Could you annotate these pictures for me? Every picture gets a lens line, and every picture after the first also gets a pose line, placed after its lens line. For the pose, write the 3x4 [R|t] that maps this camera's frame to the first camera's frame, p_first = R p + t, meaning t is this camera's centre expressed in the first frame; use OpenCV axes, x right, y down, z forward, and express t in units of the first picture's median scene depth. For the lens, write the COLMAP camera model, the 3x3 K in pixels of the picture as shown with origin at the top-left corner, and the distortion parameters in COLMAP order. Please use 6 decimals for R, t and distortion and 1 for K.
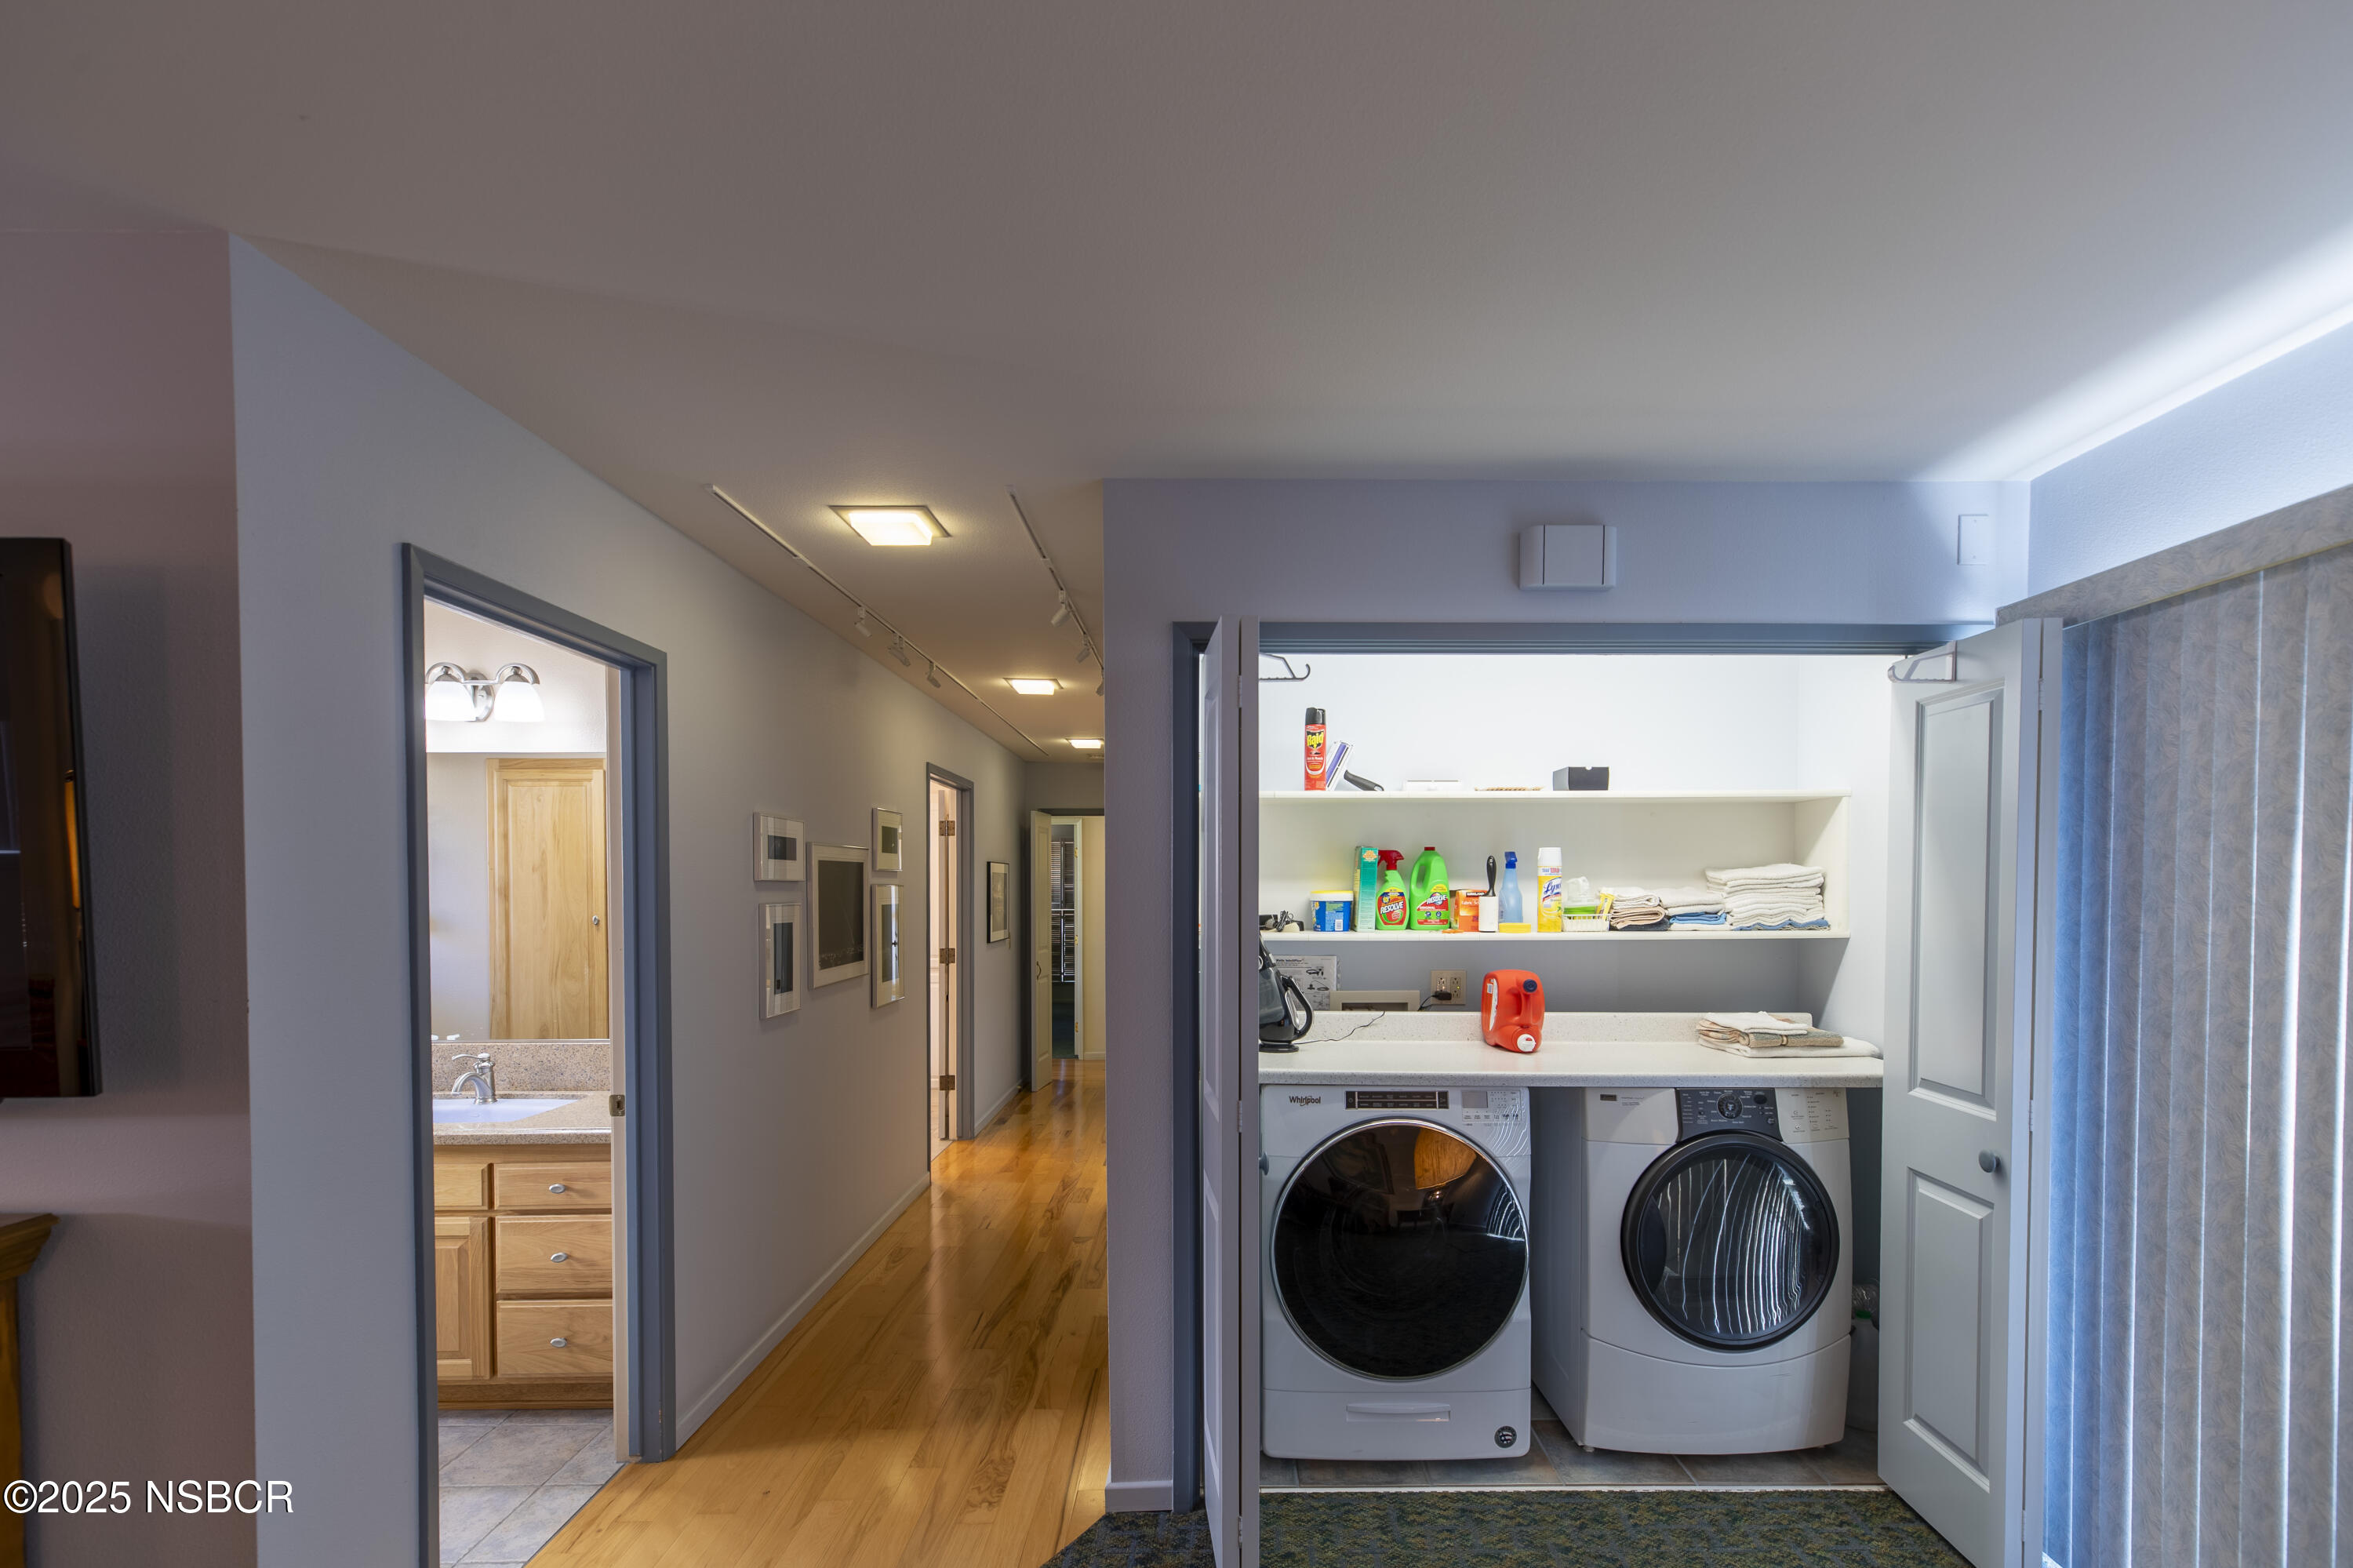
lens RADIAL K [[1089.0, 0, 1250.9], [0, 1089.0, 912.5], [0, 0, 1]] dist [0.003610, -0.000411]
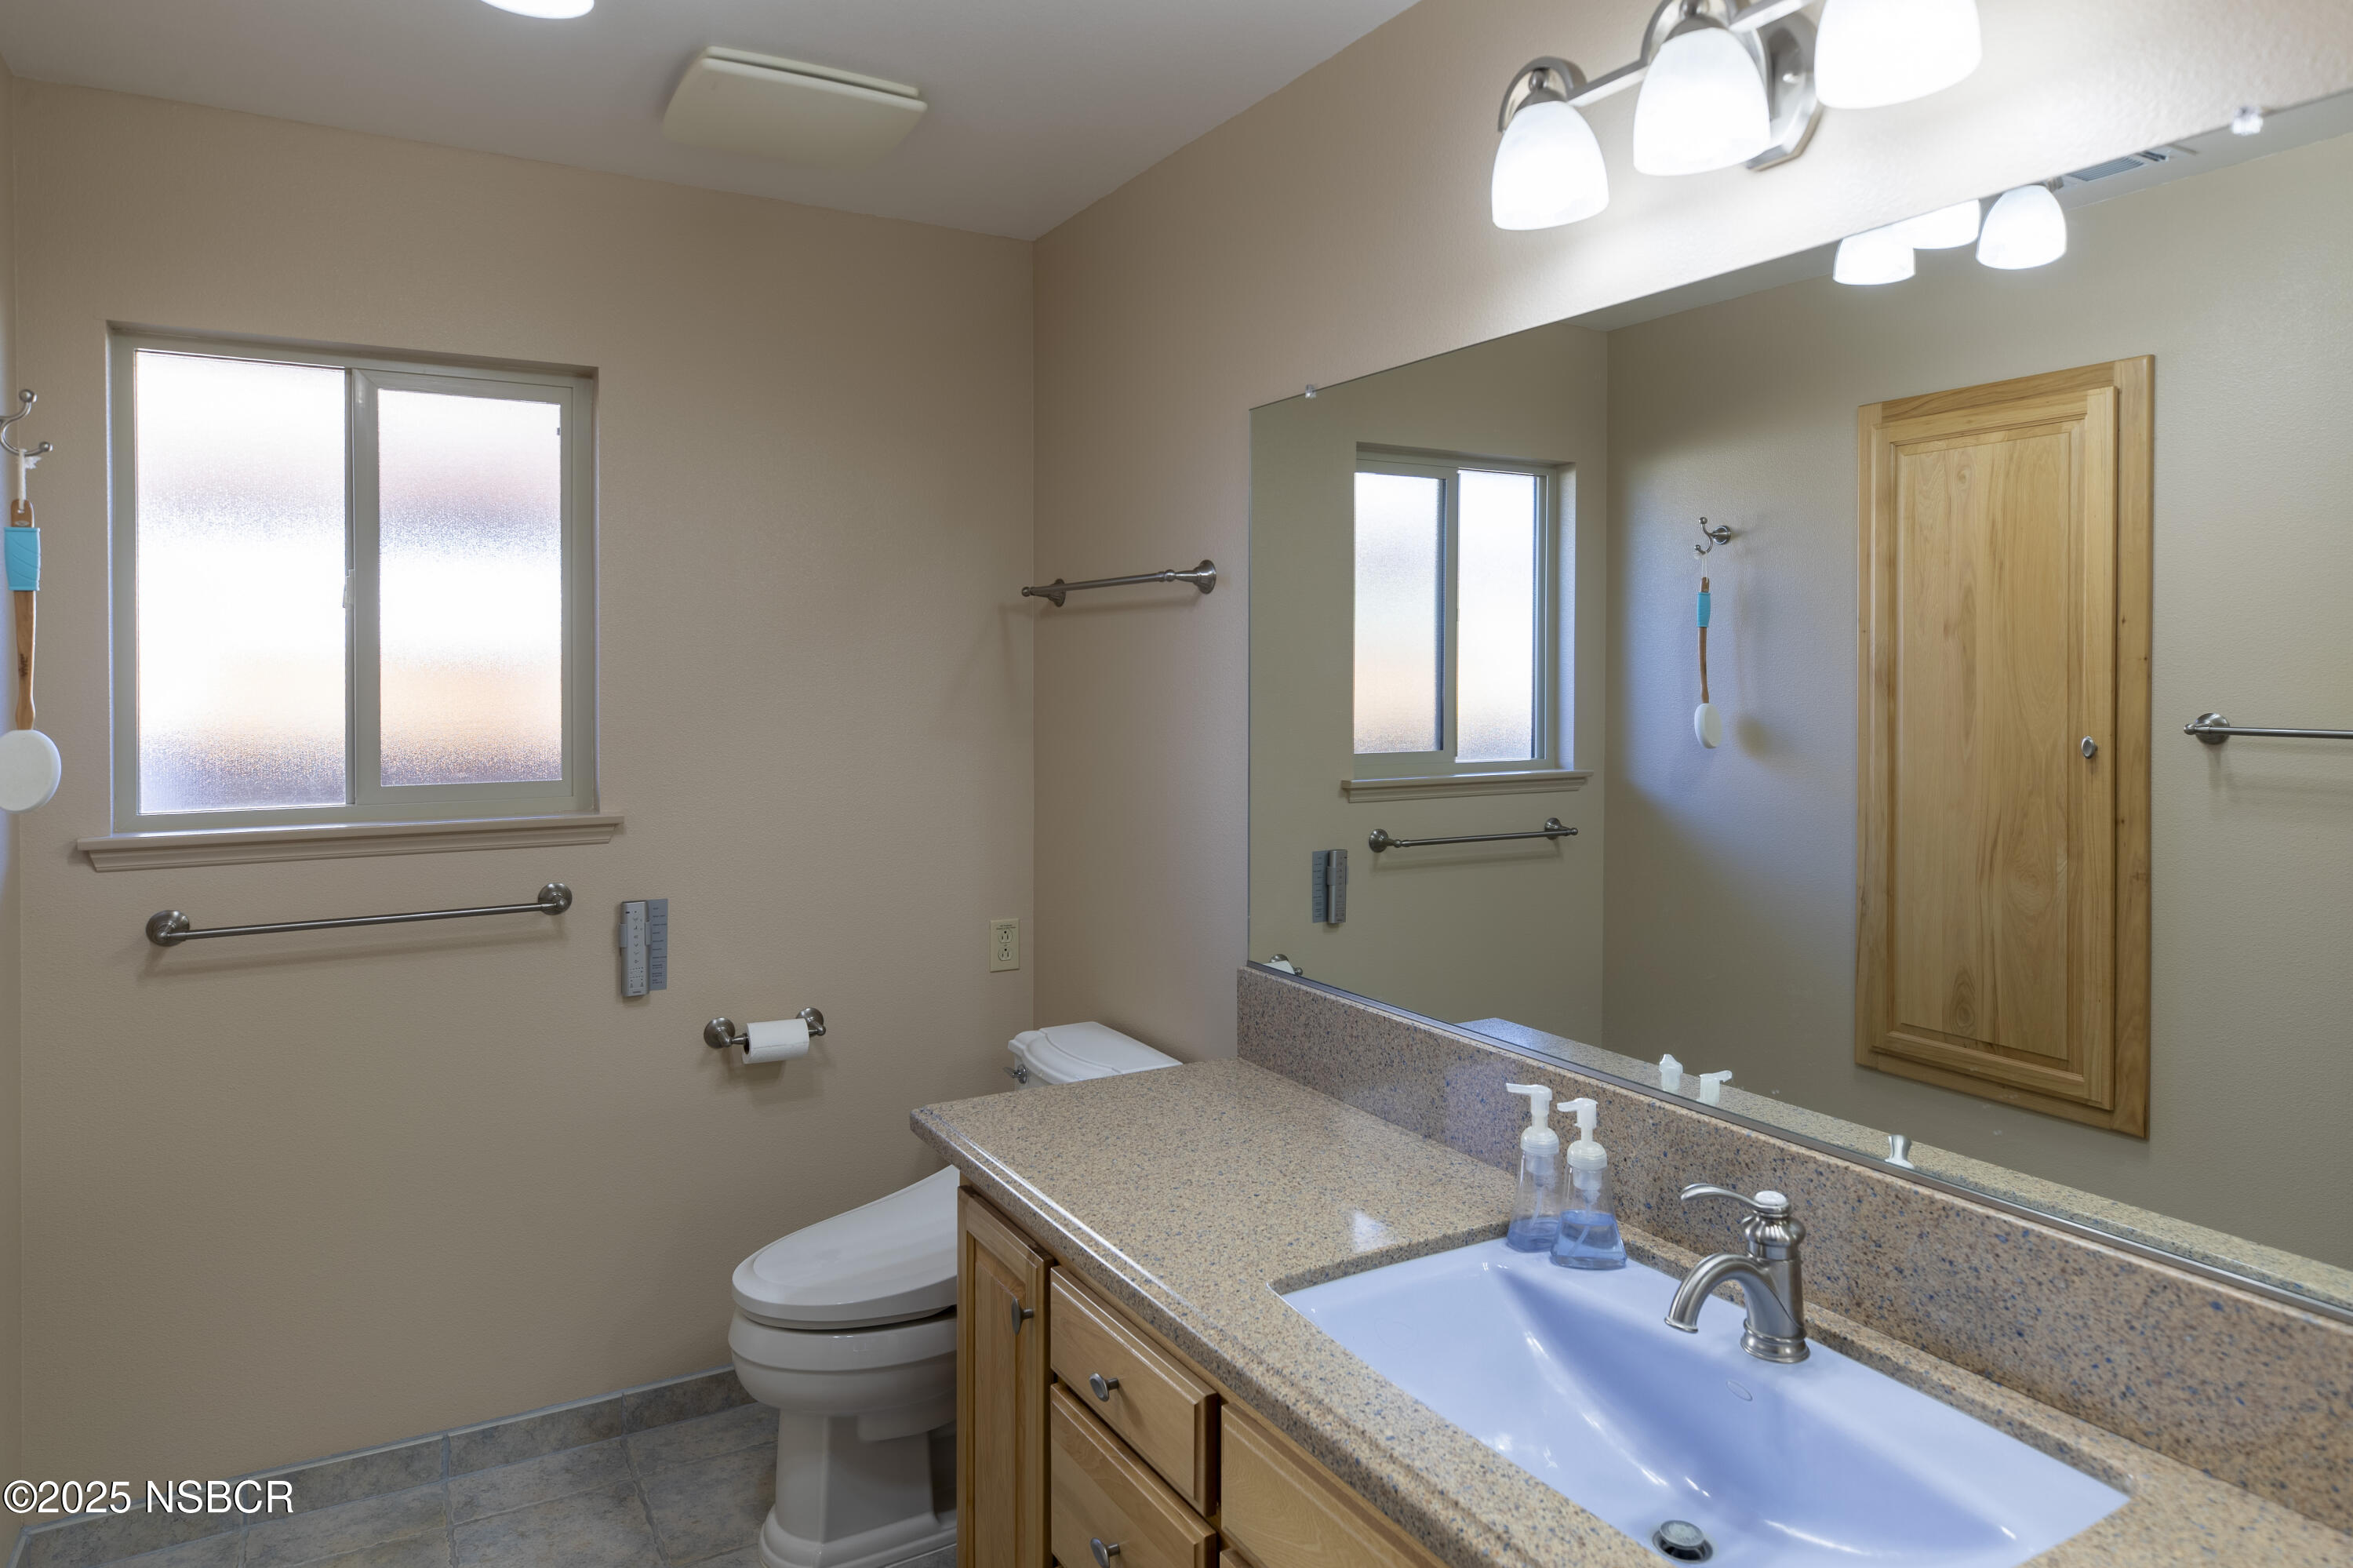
lens RADIAL K [[1451.9, 0, 1126.1], [0, 1451.9, 680.8], [0, 0, 1]] dist [0.022426, 0.002986]
pose [[0.455003, 0.006793, -0.890464, -0.266903], [-0.019613, 0.999805, -0.002395, -0.009906], [0.890274, 0.018554, 0.455048, 0.413365]]
